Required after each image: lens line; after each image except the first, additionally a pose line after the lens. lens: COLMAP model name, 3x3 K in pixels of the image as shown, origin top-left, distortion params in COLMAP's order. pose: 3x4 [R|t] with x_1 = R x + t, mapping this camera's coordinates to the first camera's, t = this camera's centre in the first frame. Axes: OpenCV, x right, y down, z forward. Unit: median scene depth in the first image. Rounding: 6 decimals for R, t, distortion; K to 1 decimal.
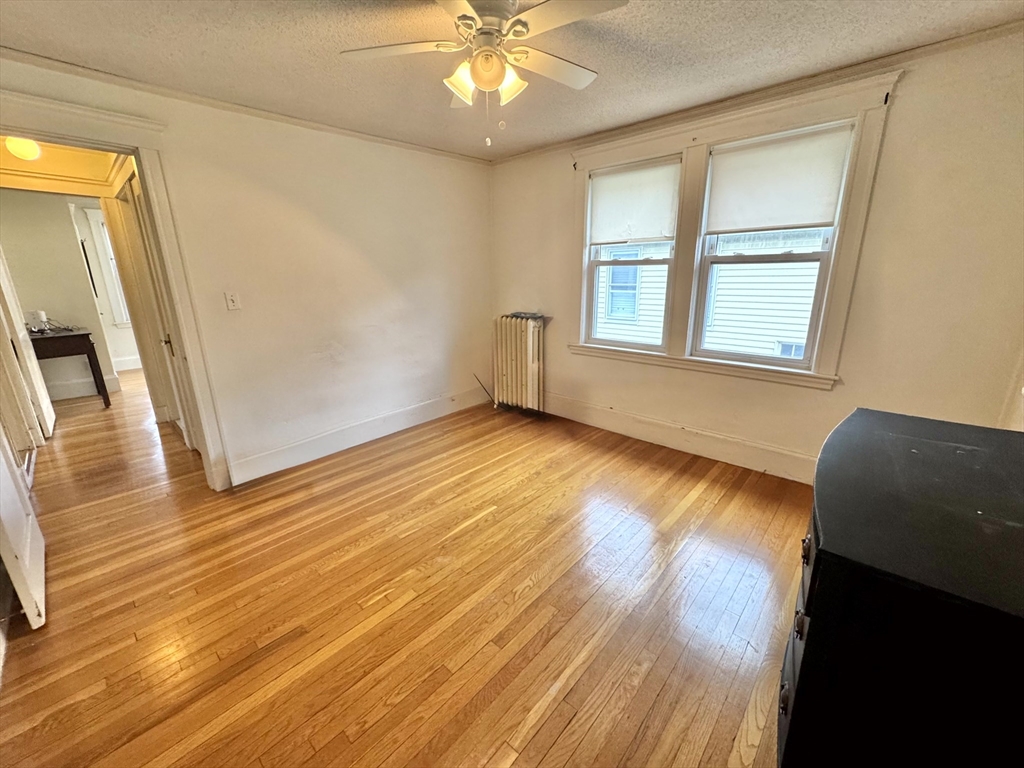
lens RADIAL K [[409.1, 0, 511.4], [0, 409.1, 382.0], [0, 0, 1]] dist [-0.001669, 0.000197]
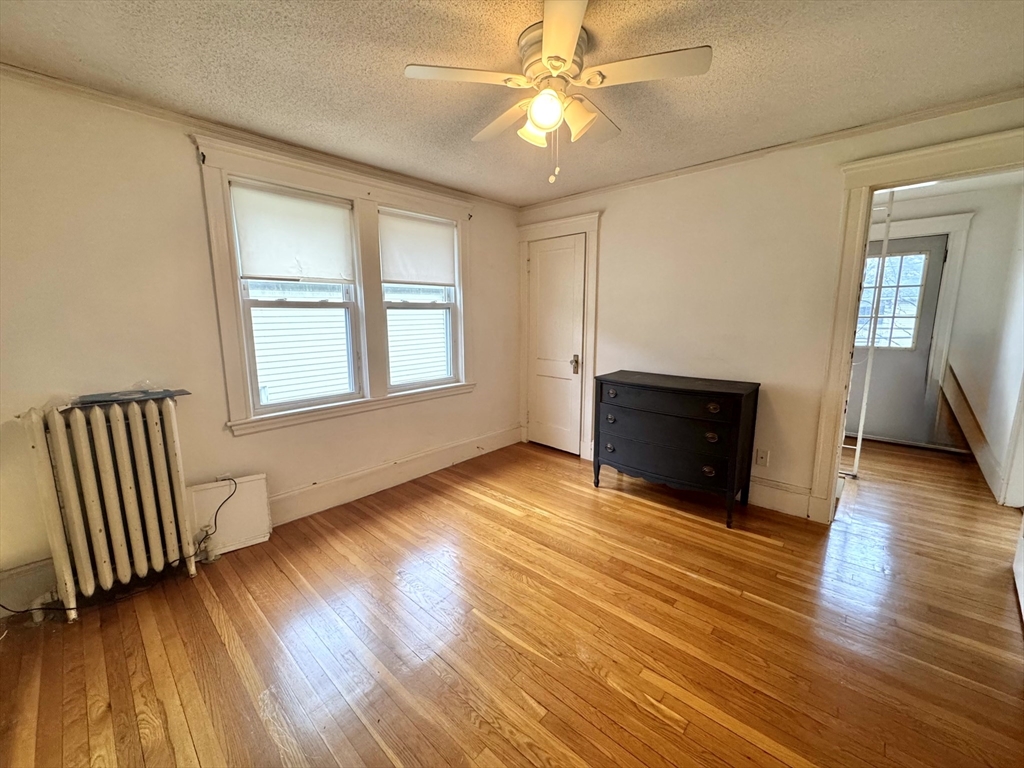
lens RADIAL K [[409.1, 0, 511.4], [0, 409.1, 382.0], [0, 0, 1]] dist [-0.001669, 0.000197]
pose [[-0.001978, -0.146015, 0.989280, -0.583201], [0.267998, 0.953016, 0.141199, -0.152010], [-0.963417, 0.265405, 0.037247, 0.628677]]
